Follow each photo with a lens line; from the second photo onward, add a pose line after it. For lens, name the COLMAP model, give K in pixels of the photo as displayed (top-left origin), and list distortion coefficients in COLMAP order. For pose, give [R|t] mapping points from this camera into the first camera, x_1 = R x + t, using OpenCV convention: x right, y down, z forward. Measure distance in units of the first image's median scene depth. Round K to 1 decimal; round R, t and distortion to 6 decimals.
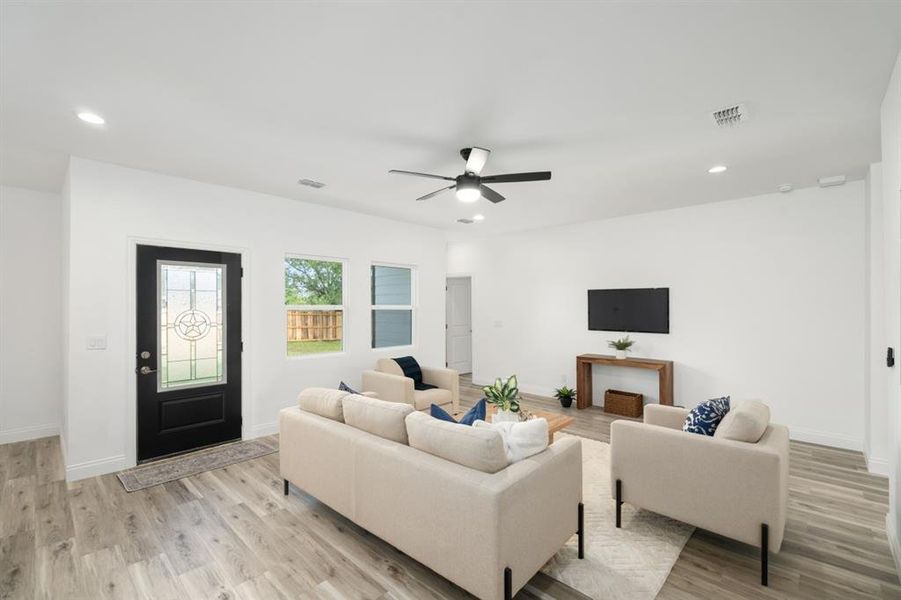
lens RADIAL K [[393.9, 0, 453.1], [0, 393.9, 308.6], [0, 0, 1]] dist [-0.014879, 0.002815]
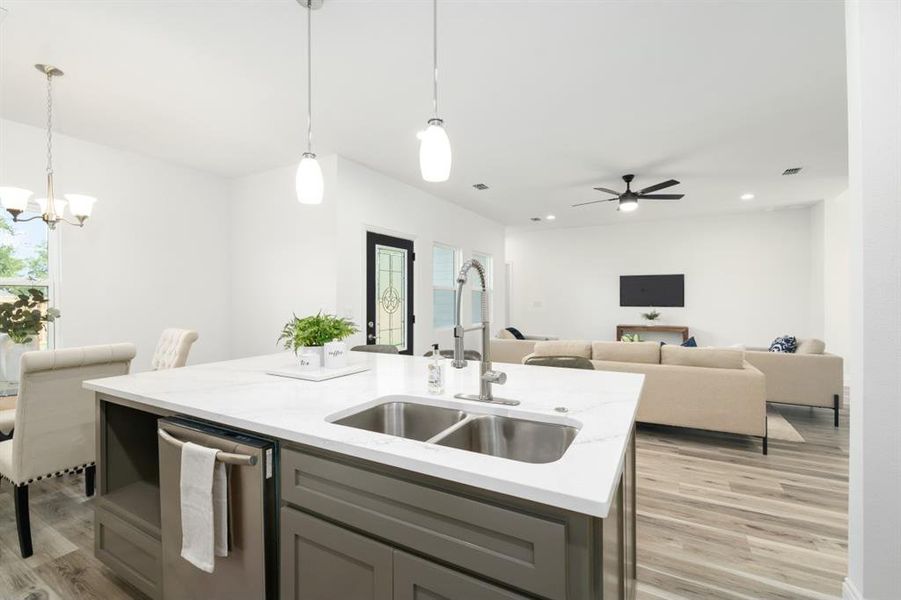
lens RADIAL K [[393.9, 0, 457.2], [0, 393.9, 296.5], [0, 0, 1]] dist [-0.014879, 0.002815]
pose [[0.967894, -0.005872, 0.251290, -0.820380], [0.009123, 0.999889, -0.011773, 0.049980], [-0.251193, 0.013688, 0.967840, -0.216144]]
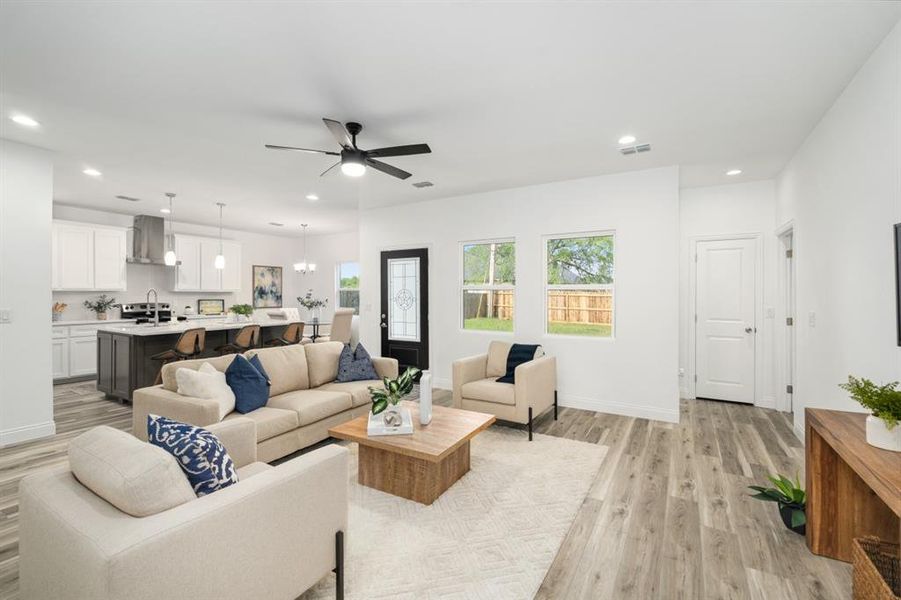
lens RADIAL K [[393.9, 0, 448.1], [0, 393.9, 297.4], [0, 0, 1]] dist [-0.014879, 0.002815]
pose [[0.215446, 0.009195, -0.976472, 0.922059], [-0.006395, 0.999948, 0.008006, 0.022021], [0.976495, 0.004519, 0.215494, 0.889565]]
